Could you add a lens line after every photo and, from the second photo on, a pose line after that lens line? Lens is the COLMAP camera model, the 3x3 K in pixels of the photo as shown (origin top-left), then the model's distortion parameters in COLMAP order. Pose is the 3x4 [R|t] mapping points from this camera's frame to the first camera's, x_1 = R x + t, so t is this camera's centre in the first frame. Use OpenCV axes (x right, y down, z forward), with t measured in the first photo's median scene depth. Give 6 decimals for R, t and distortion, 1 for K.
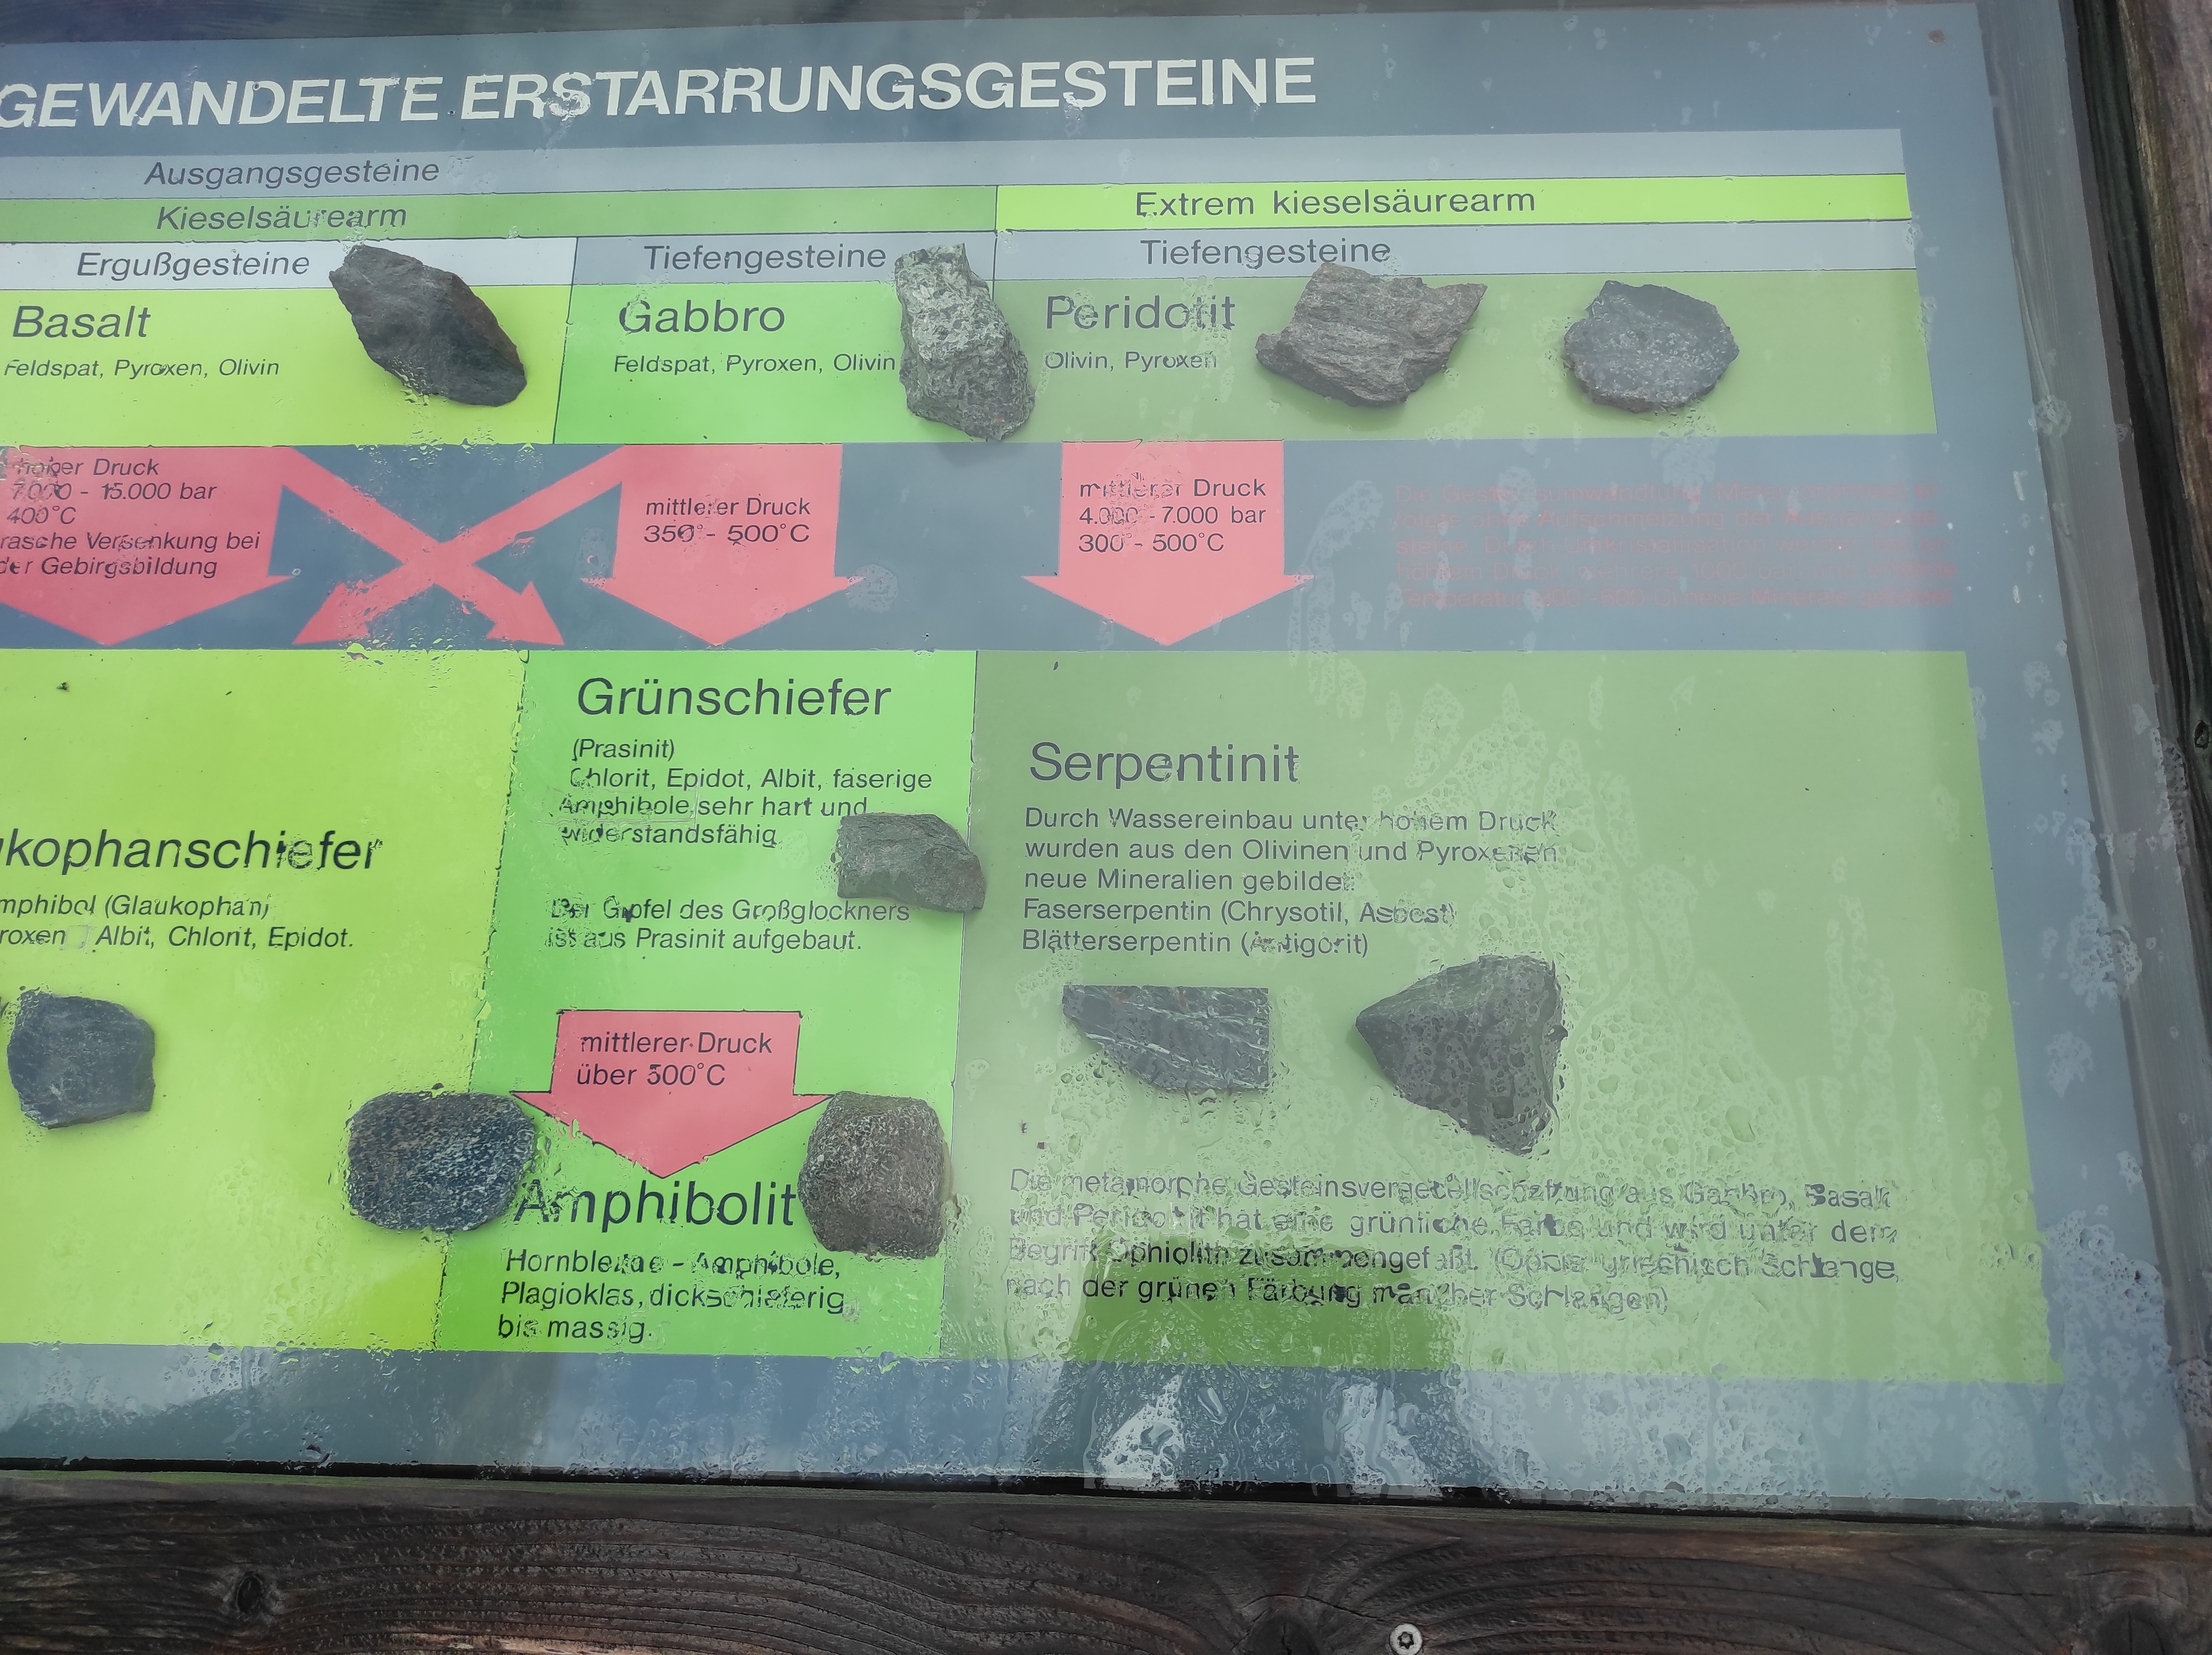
lens RADIAL K [[1605.3, 0, 1124.7], [0, 1605.3, 825.7], [0, 0, 1]] dist [0.037563, -0.024446]
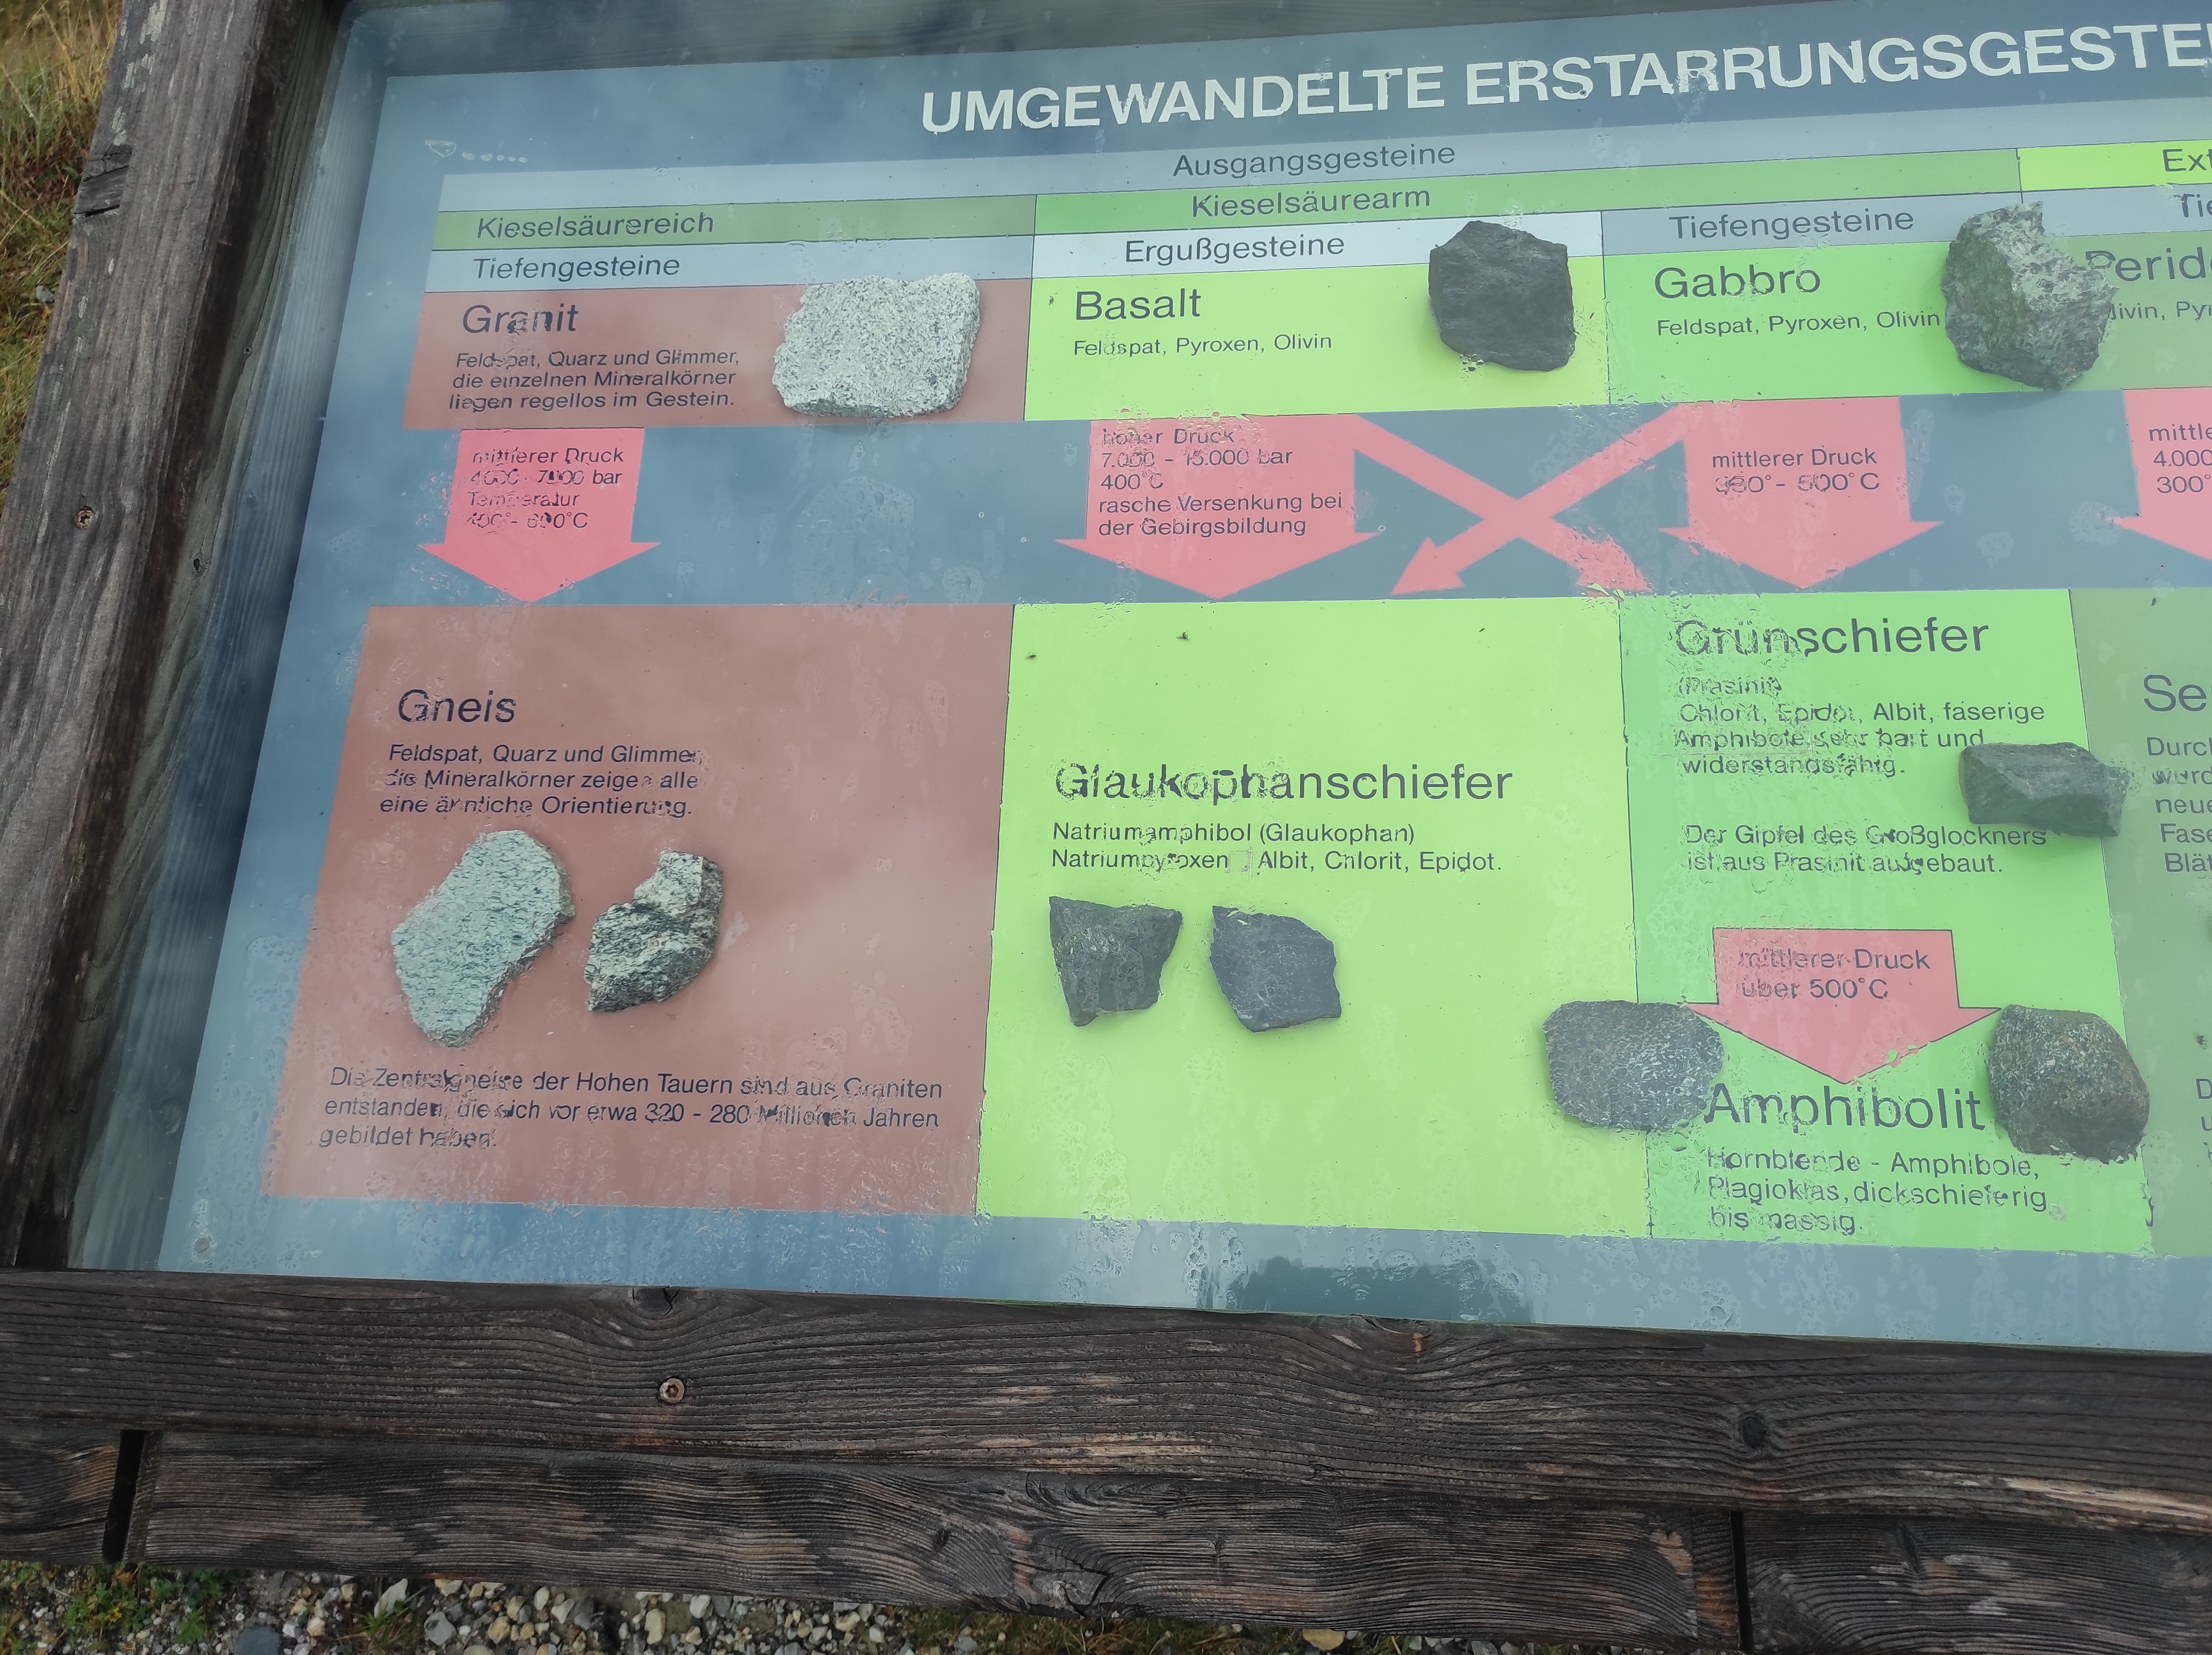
lens RADIAL K [[1605.3, 0, 1107.0], [0, 1605.3, 838.8], [0, 0, 1]] dist [0.037563, -0.024446]
pose [[0.998622, -0.001784, -0.052445, -0.648745], [0.001674, 0.999996, -0.002145, 0.053071], [0.052449, 0.002055, 0.998622, -0.081072]]
